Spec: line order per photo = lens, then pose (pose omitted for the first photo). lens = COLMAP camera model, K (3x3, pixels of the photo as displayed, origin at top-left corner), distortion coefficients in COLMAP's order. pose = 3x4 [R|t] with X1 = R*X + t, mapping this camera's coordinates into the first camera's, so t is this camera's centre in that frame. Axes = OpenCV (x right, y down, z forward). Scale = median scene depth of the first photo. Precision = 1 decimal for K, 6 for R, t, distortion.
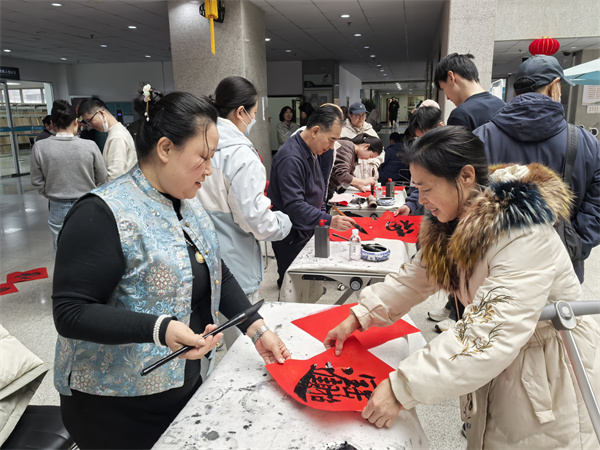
lens RADIAL K [[469.0, 0, 300.0], [0, 469.0, 225.0], [0, 0, 1]] dist [0.003073, -0.003719]
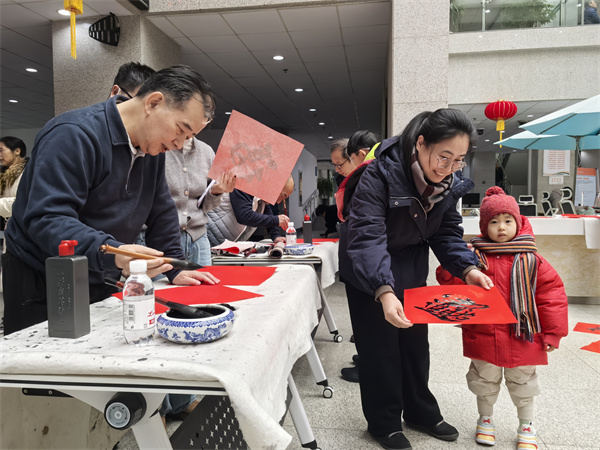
lens RADIAL K [[464.6, 0, 300.0], [0, 464.6, 225.0], [0, 0, 1]] dist [0.088786, 0.000732]
pose [[0.997396, -0.000979, 0.072111, 0.085680], [0.014001, 0.983512, -0.180302, 0.020151], [-0.070745, 0.180842, 0.980964, 0.231356]]
